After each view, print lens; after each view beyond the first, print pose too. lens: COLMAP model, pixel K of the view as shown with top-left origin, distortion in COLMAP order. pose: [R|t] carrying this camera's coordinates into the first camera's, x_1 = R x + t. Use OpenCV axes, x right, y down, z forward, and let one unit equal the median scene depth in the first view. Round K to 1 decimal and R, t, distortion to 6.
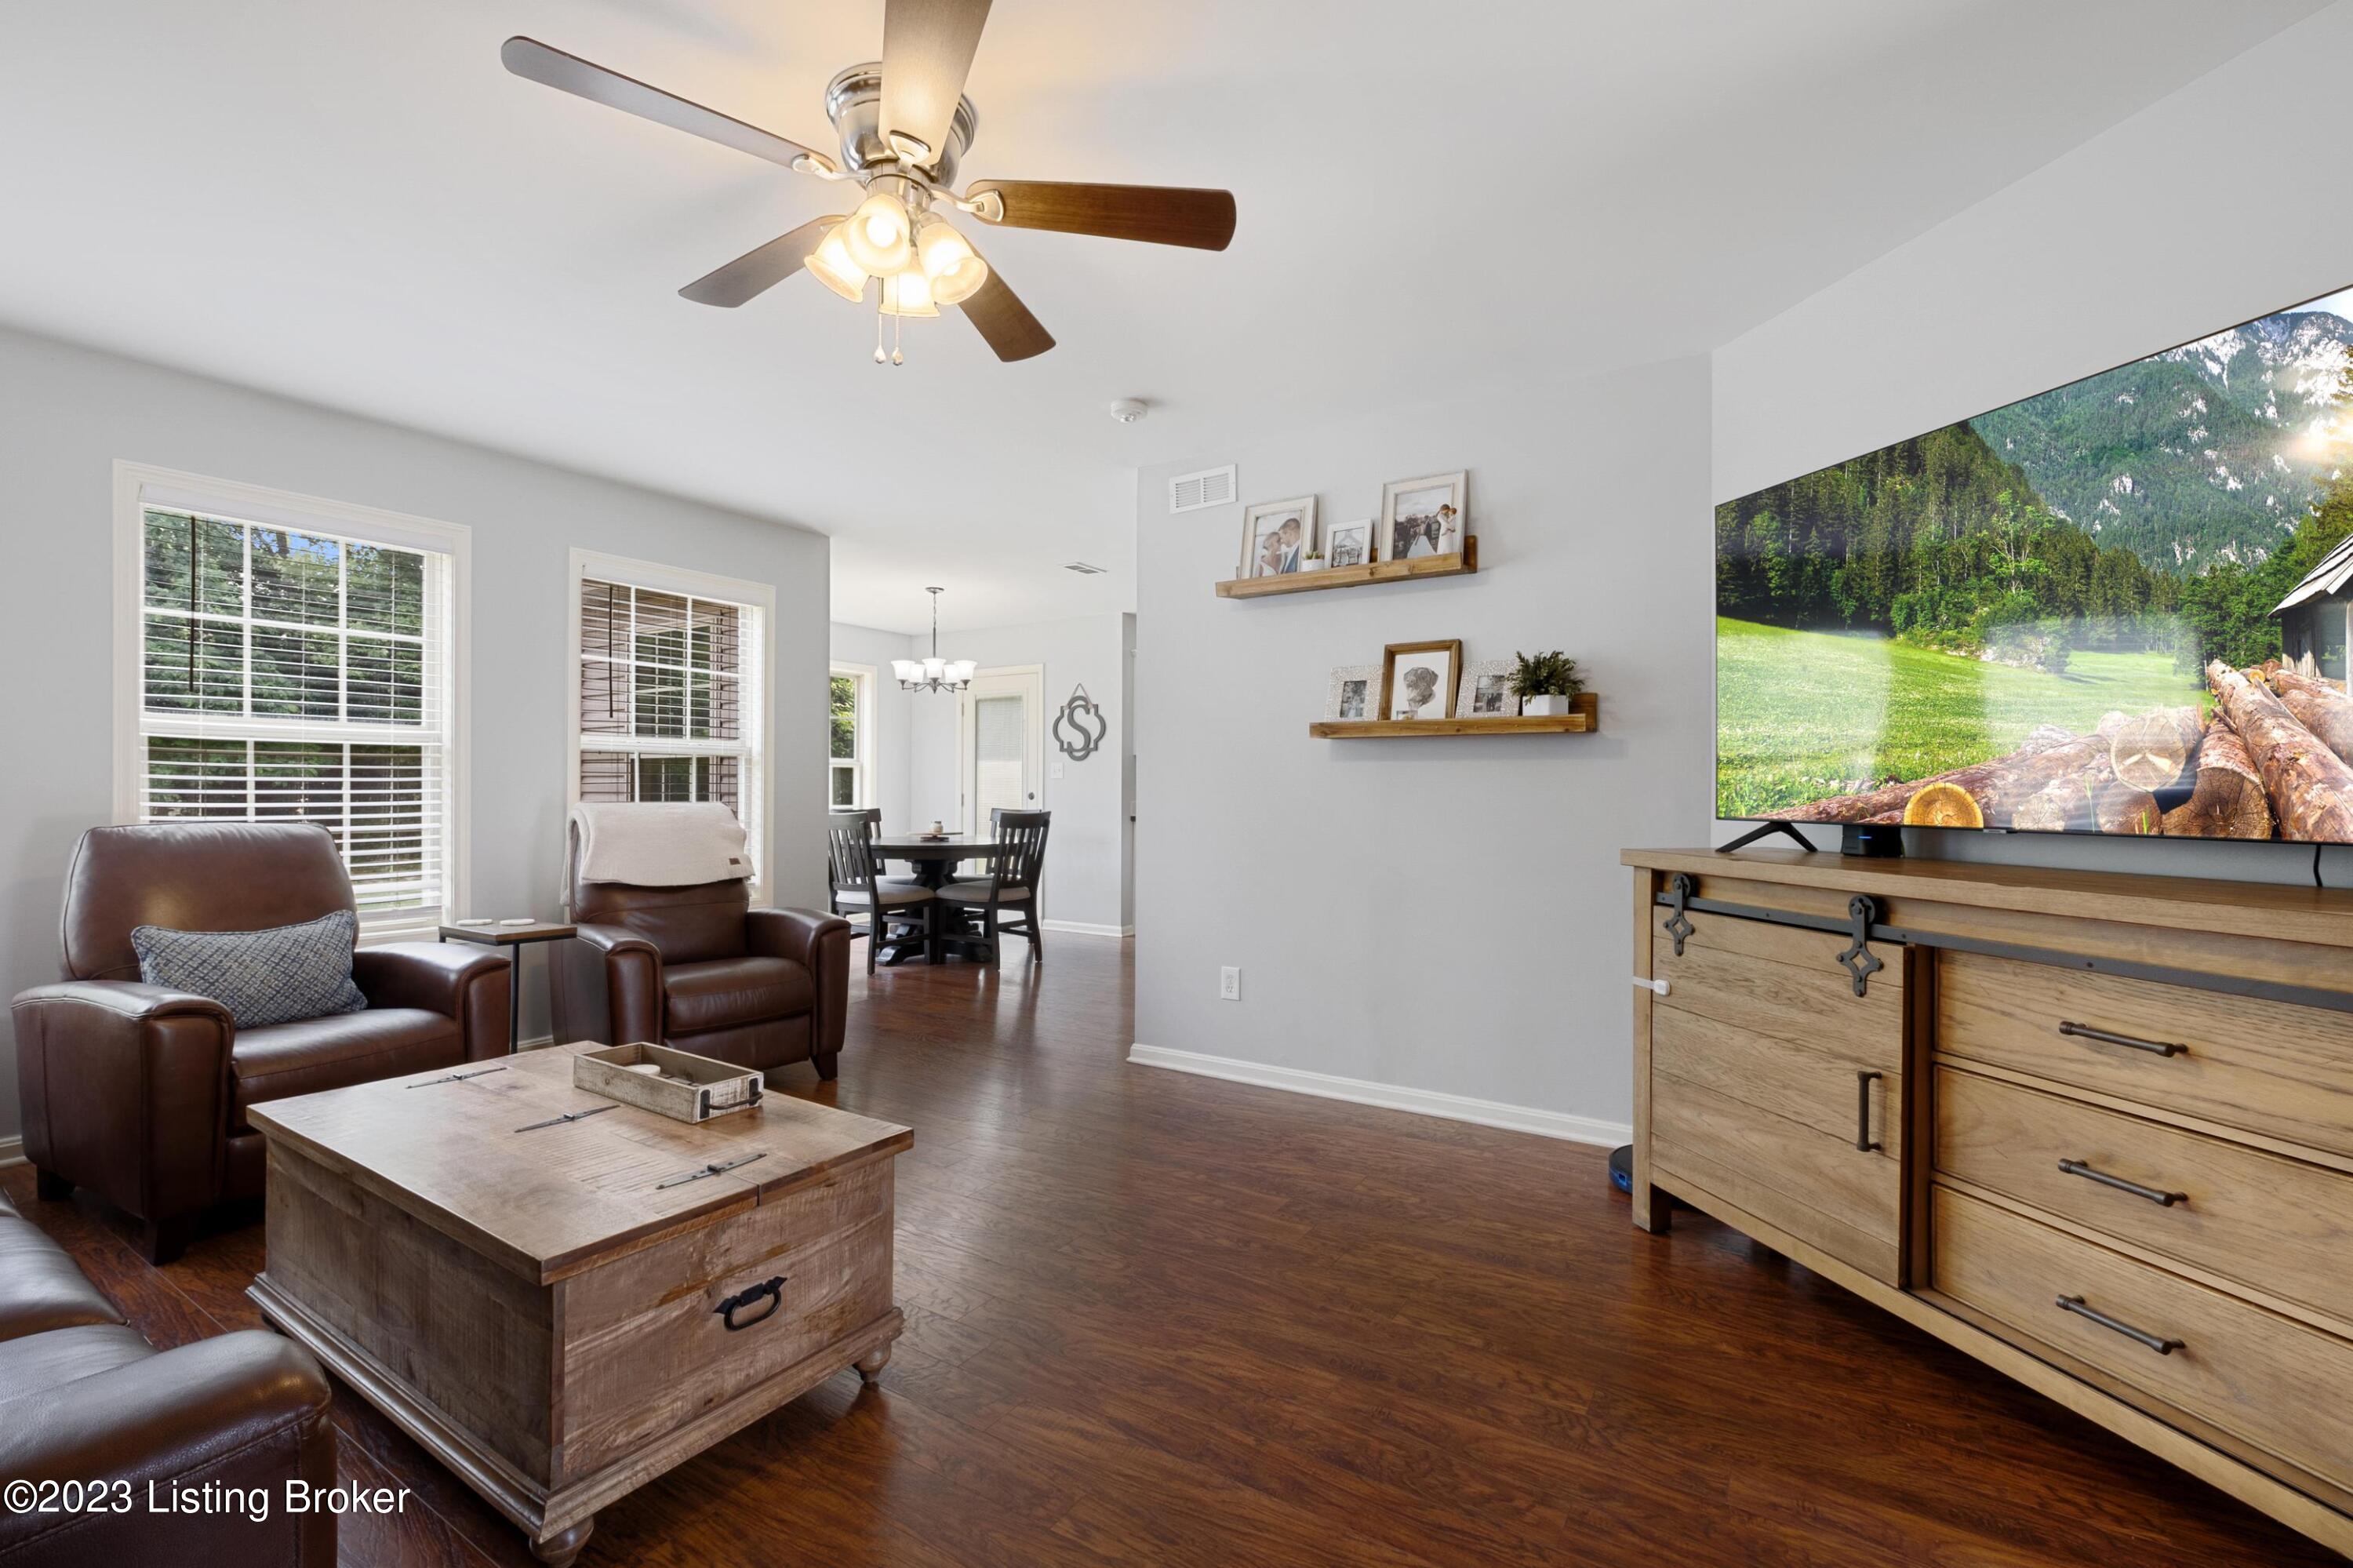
lens RADIAL K [[1039.1, 0, 1162.4], [0, 1039.1, 793.7], [0, 0, 1]] dist [0.002960, -0.000049]
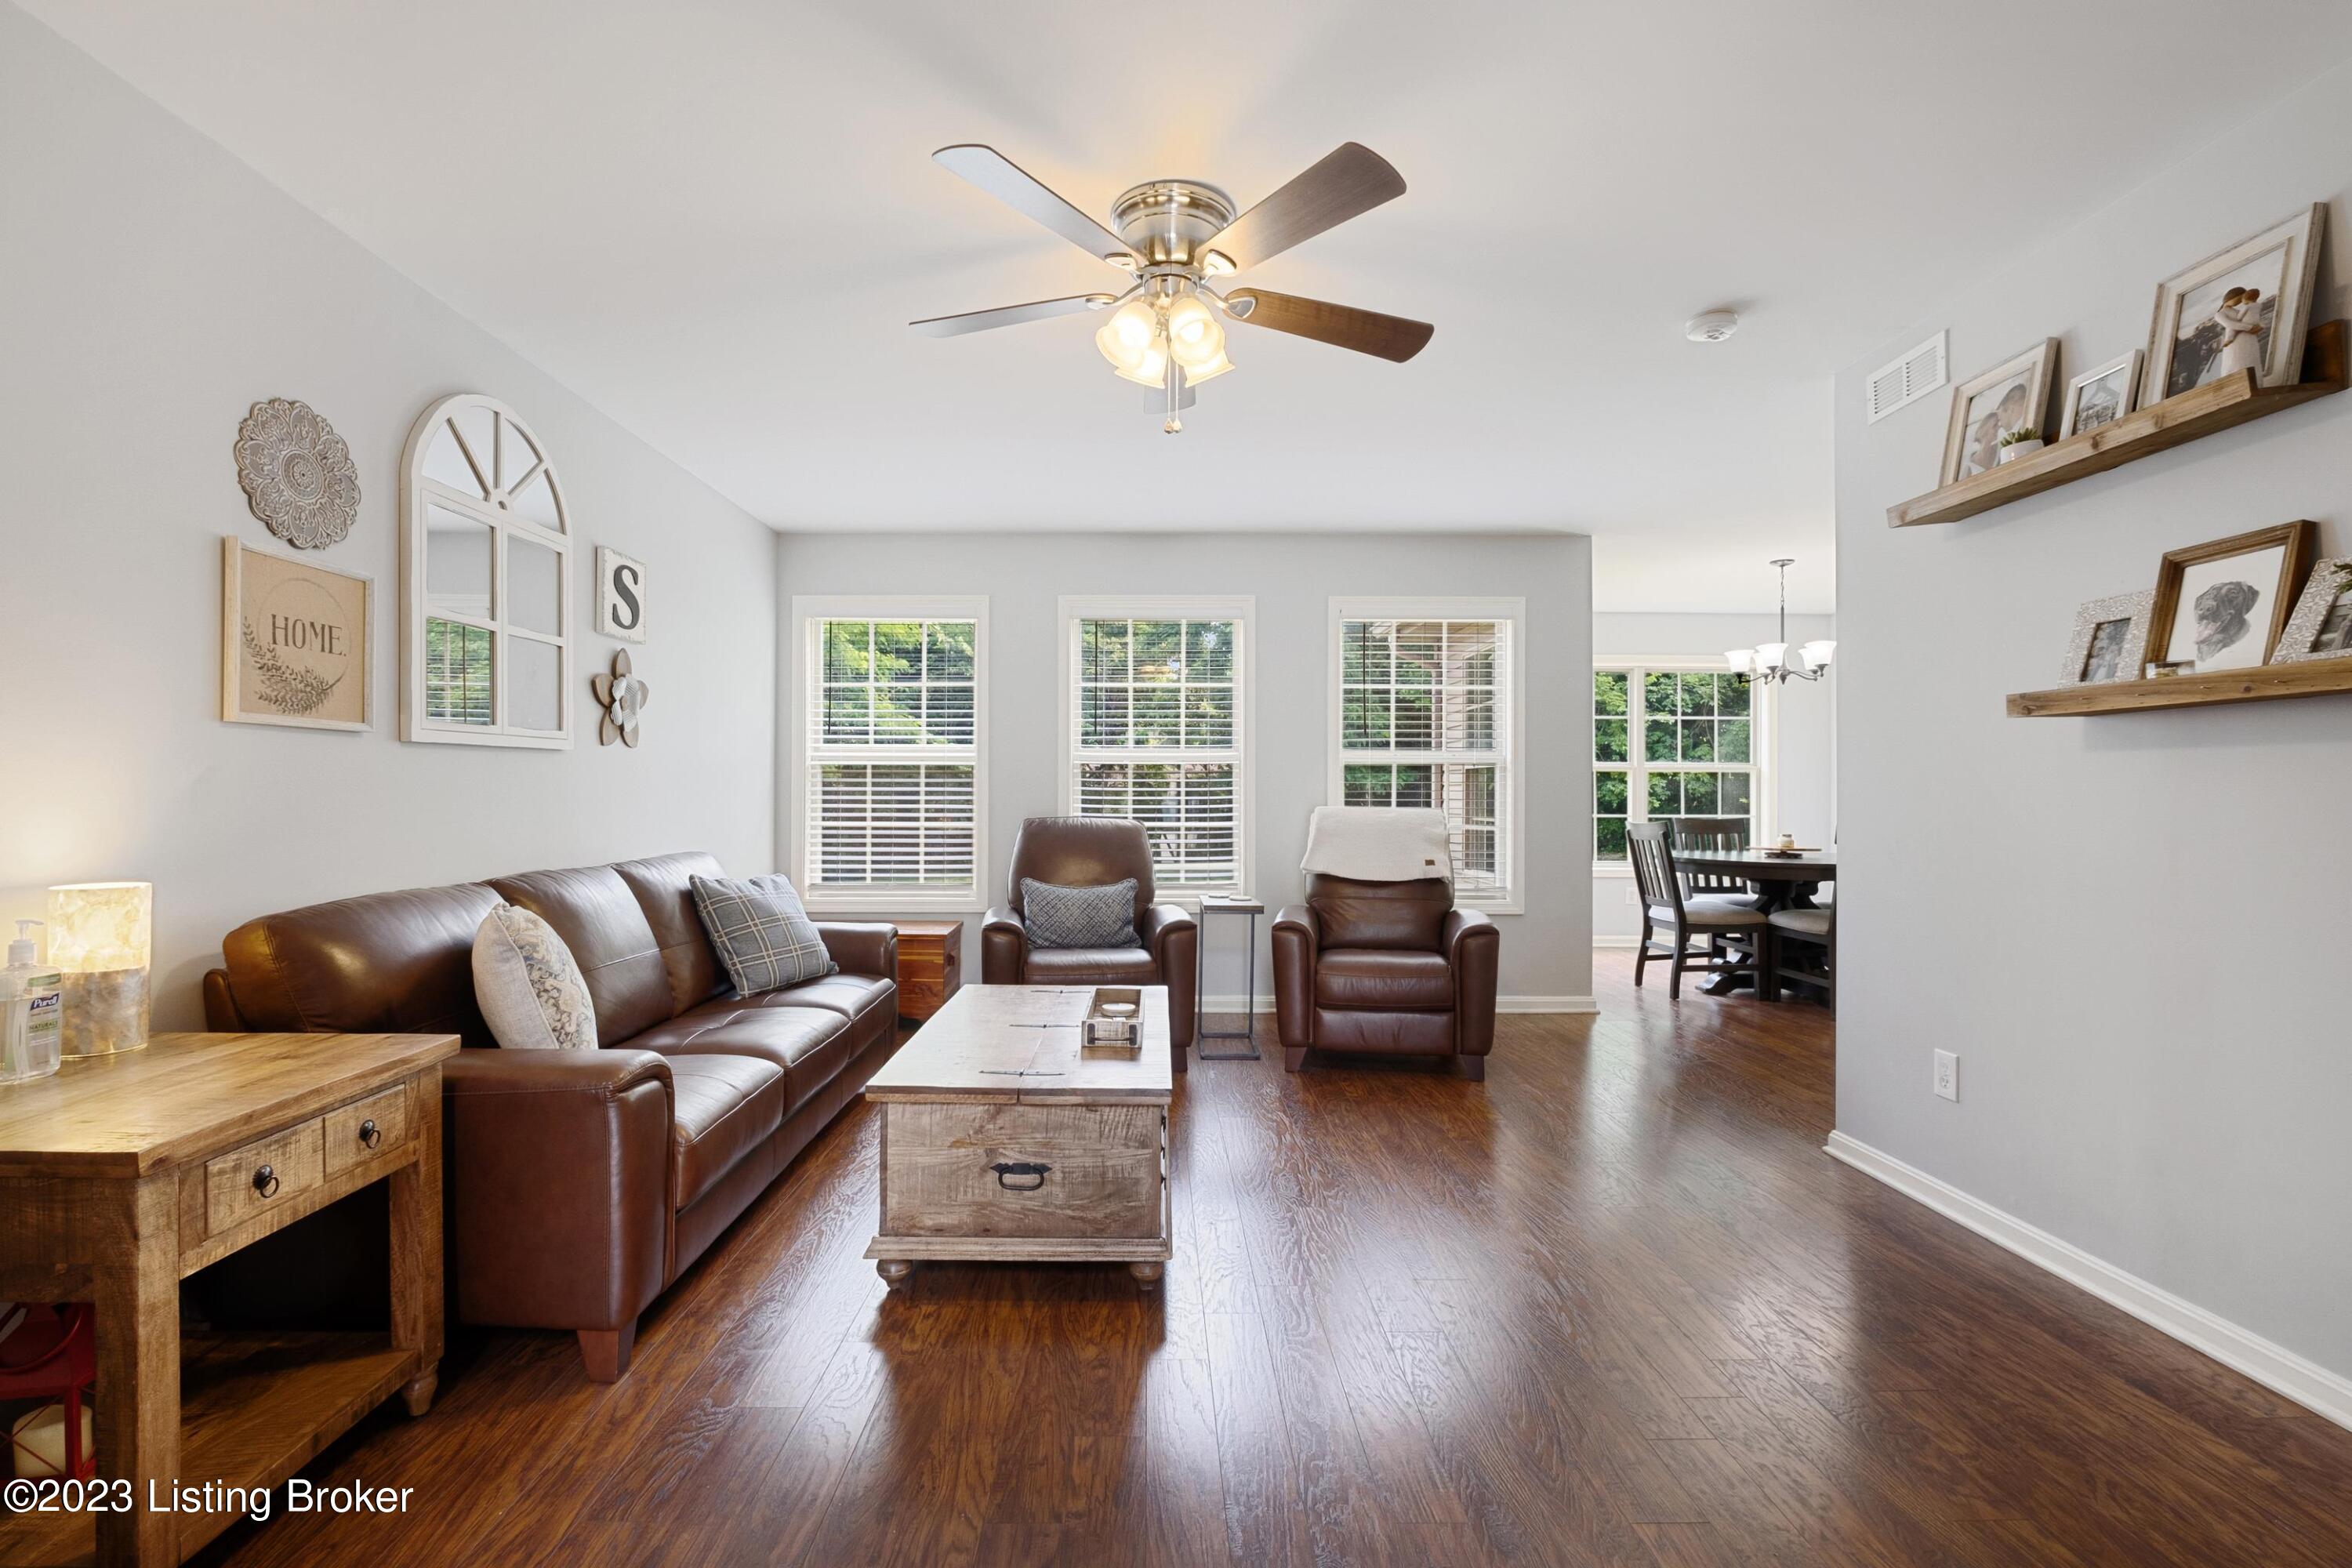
lens RADIAL K [[1038.6, 0, 1161.9], [0, 1038.6, 793.7], [0, 0, 1]] dist [0.002960, -0.000049]
pose [[0.552069, -0.001064, -0.833798, 0.378782], [-0.006692, 0.999961, -0.005707, 0.001627], [0.833771, 0.008731, 0.552041, 0.186829]]
